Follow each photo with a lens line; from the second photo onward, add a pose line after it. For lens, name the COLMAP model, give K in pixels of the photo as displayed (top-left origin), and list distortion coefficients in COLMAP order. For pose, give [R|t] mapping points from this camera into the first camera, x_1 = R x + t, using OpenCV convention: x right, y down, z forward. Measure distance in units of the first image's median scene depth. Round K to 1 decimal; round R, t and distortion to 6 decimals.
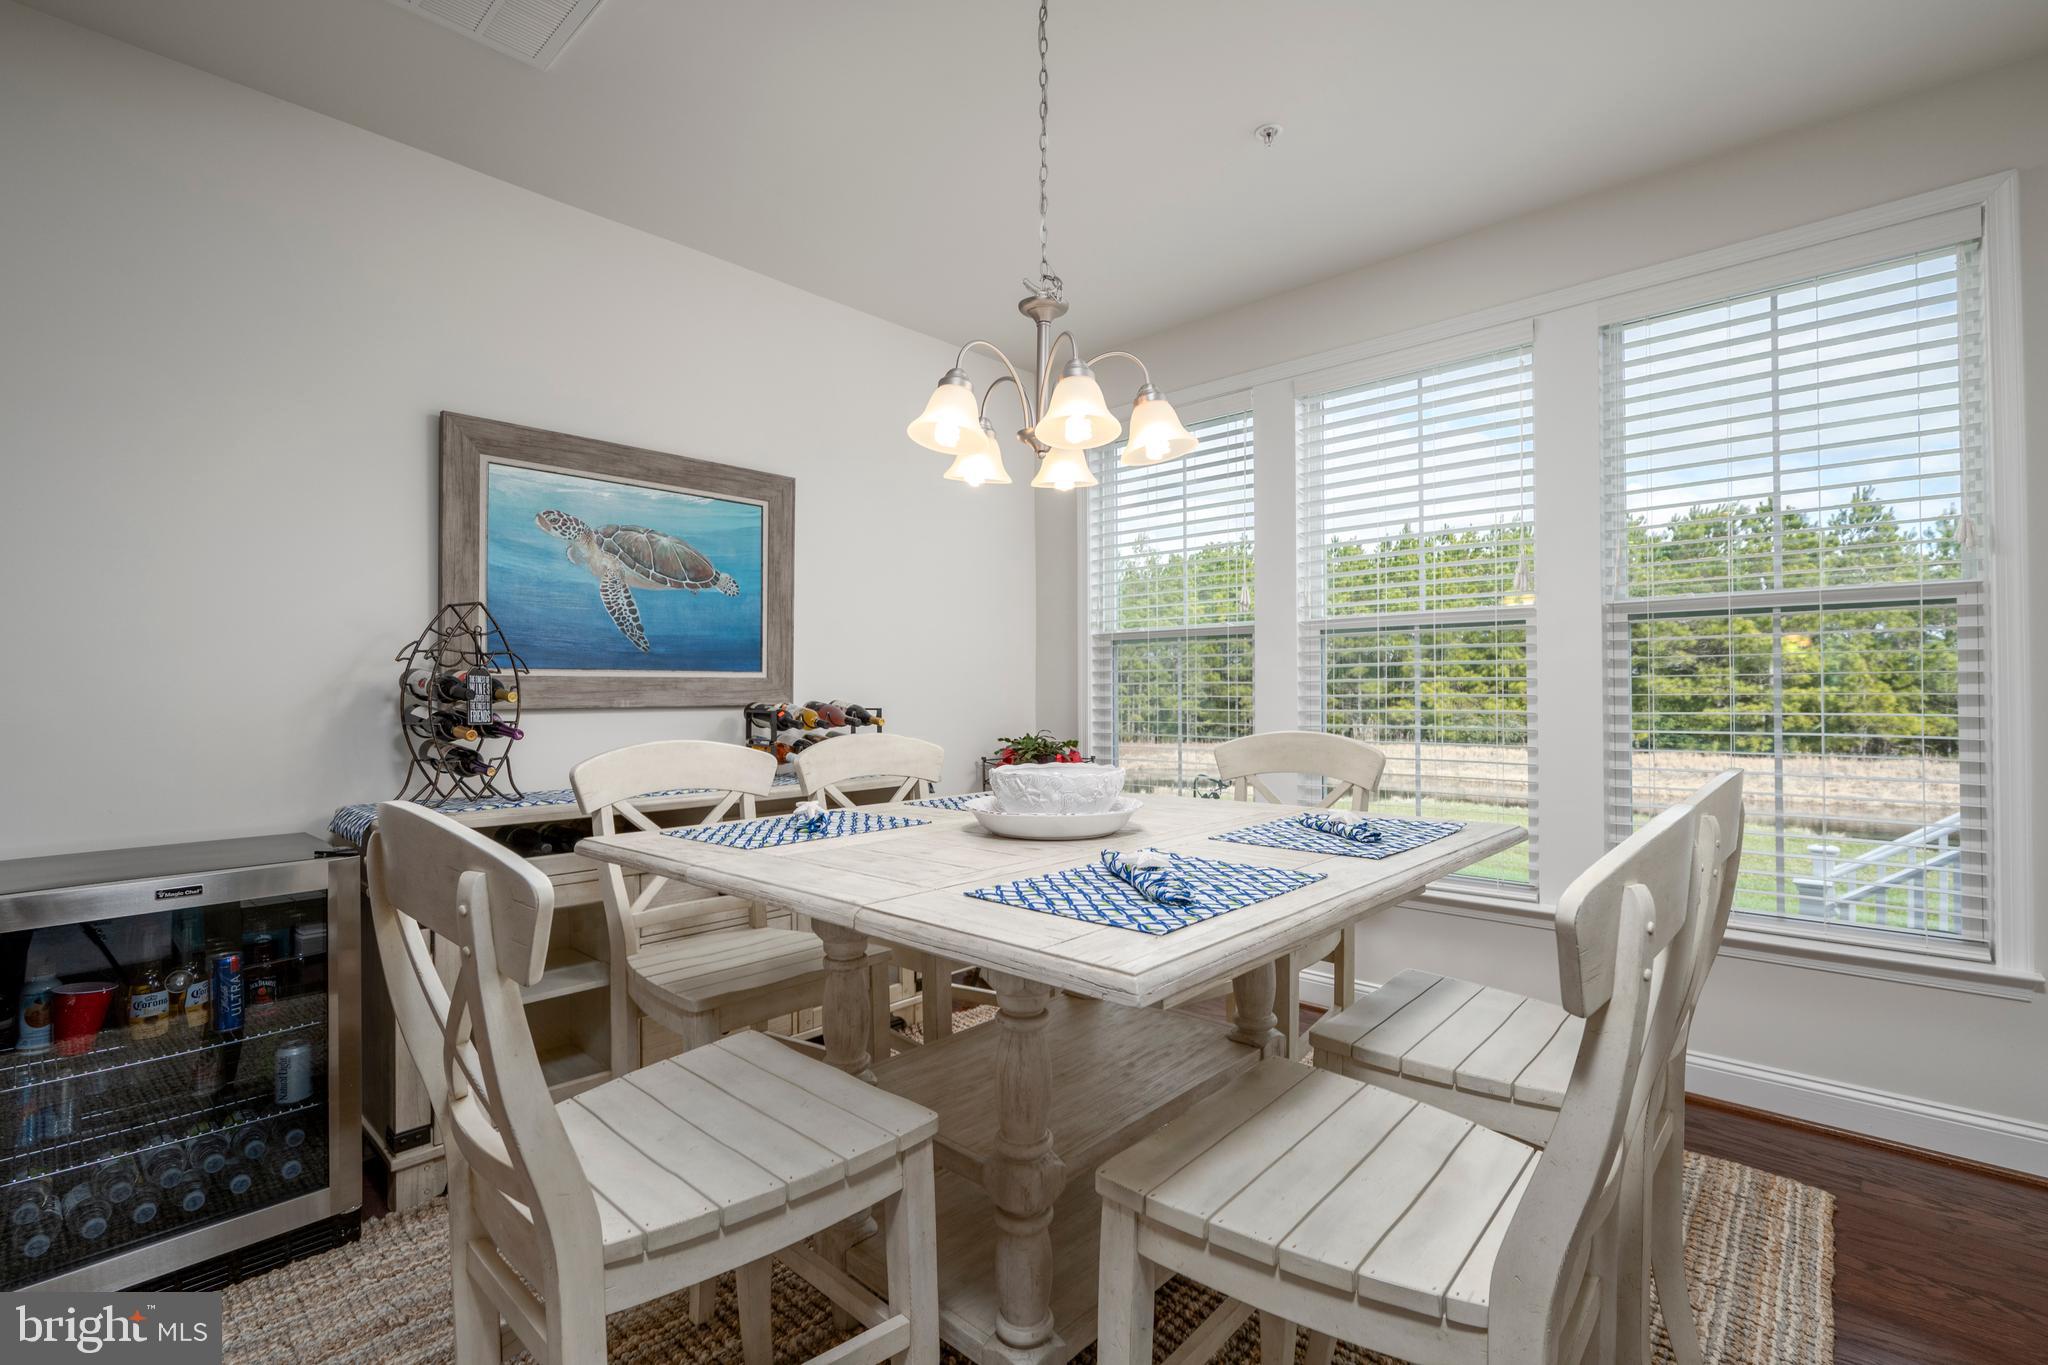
lens RADIAL K [[919.5, 0, 1024.0], [0, 919.5, 682.5], [0, 0, 1]] dist [-0.001585, -0.000223]
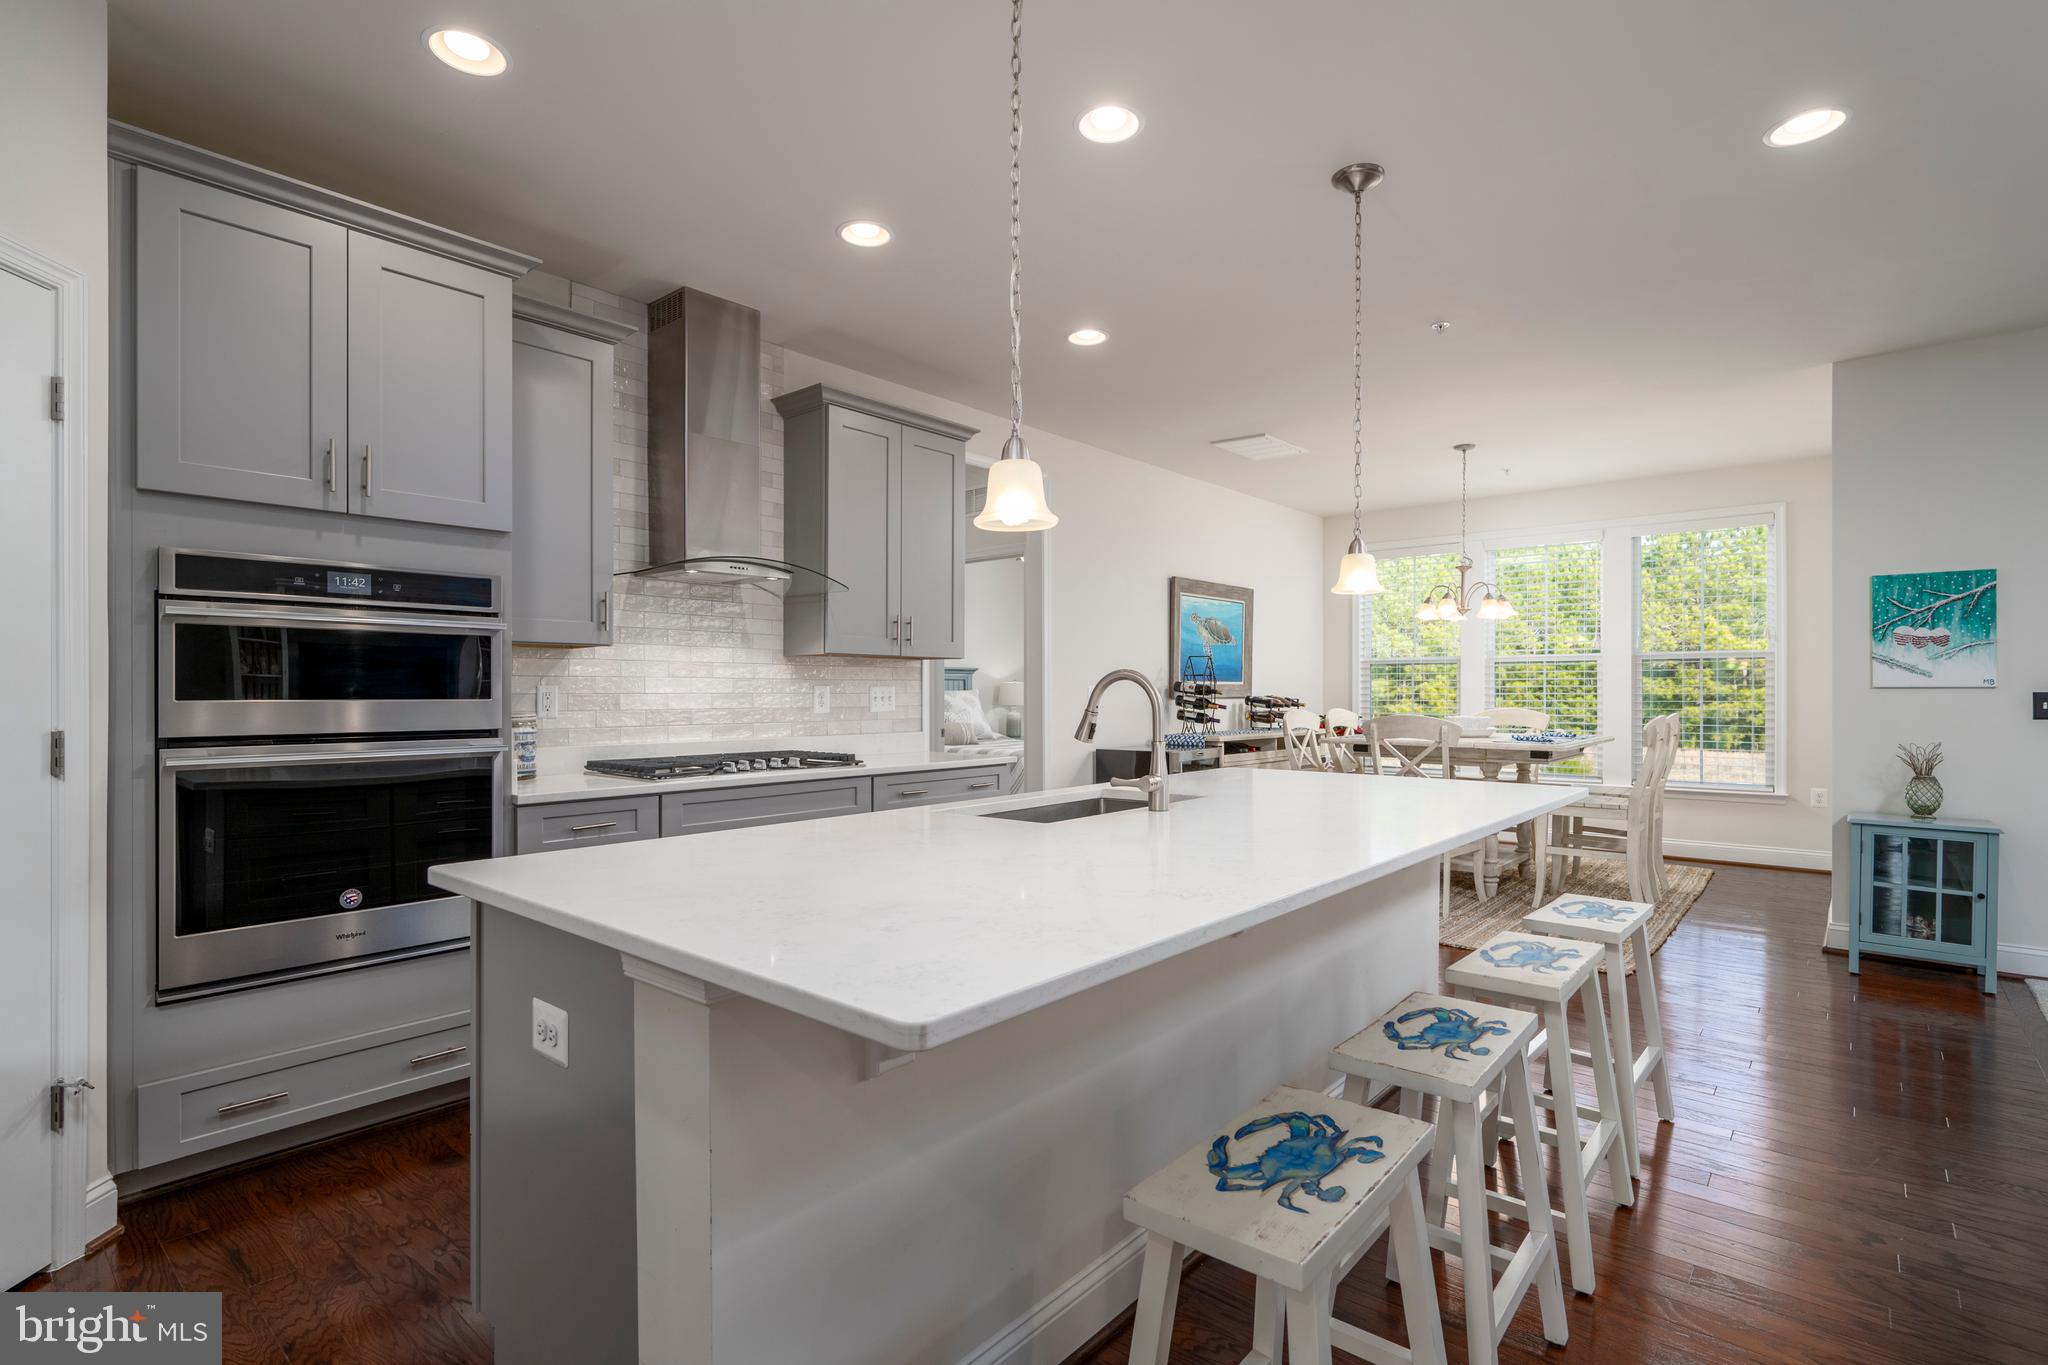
lens RADIAL K [[978.6, 0, 1038.1], [0, 978.6, 687.8], [0, 0, 1]] dist [-0.000009, -0.000467]
pose [[0.998684, 0.004972, 0.051049, -0.879177], [-0.005533, 0.999926, 0.010839, -0.019199], [-0.050992, -0.011107, 0.998637, -1.240311]]
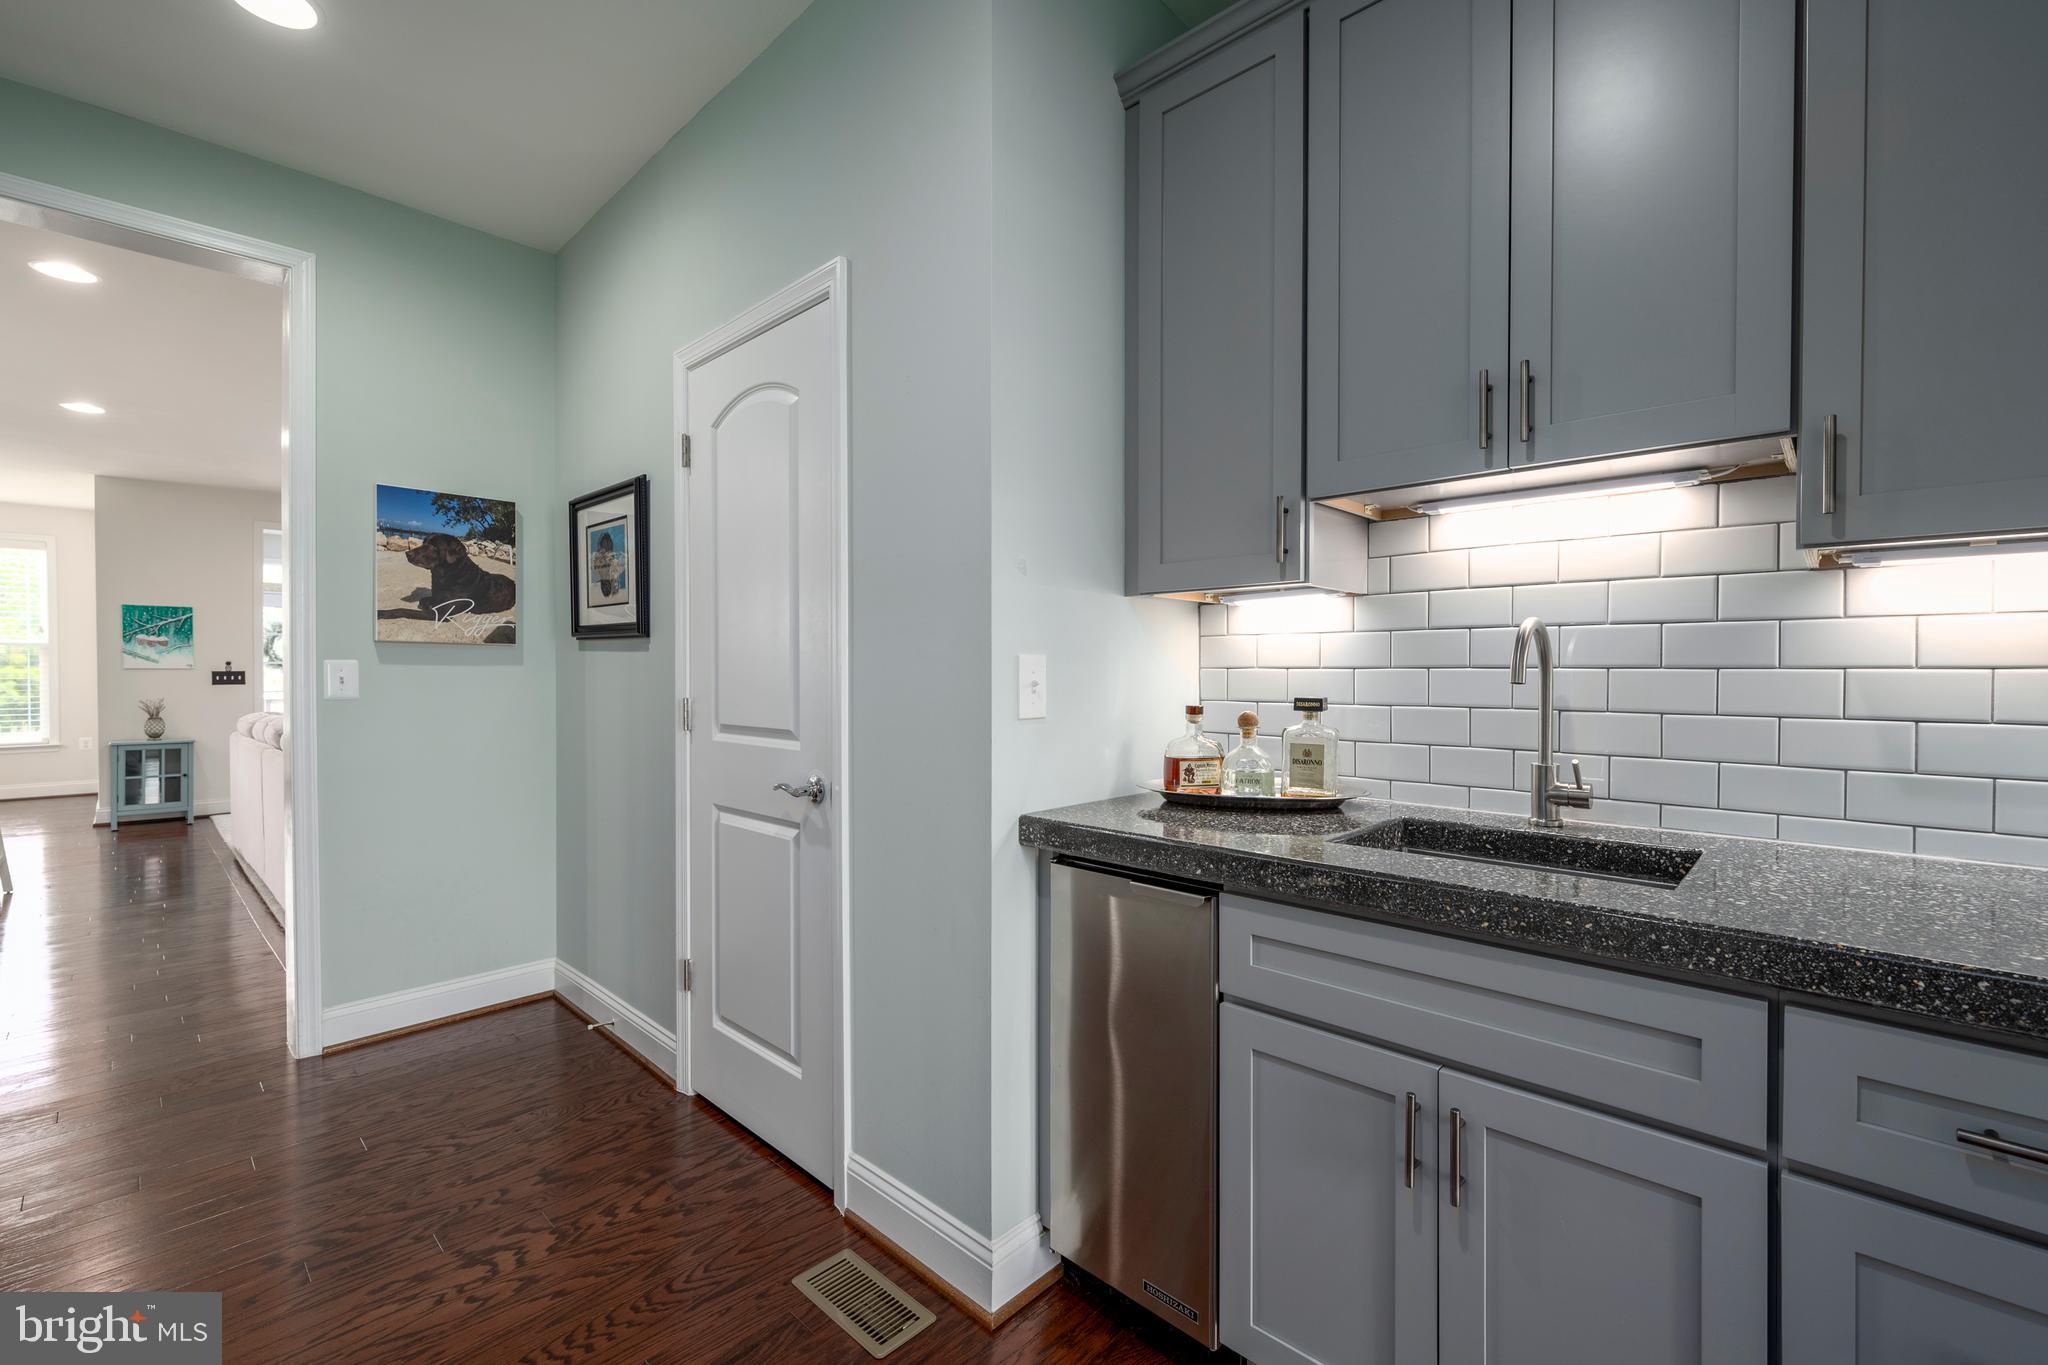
lens RADIAL K [[887.8, 0, 1024.0], [0, 887.8, 682.5], [0, 0, 1]] dist [0.002177, 0.000433]
pose [[0.026109, -0.011174, 0.999597, -1.748346], [-0.011296, 0.999870, 0.011472, -0.027581], [-0.999595, -0.011591, 0.025980, -2.176058]]
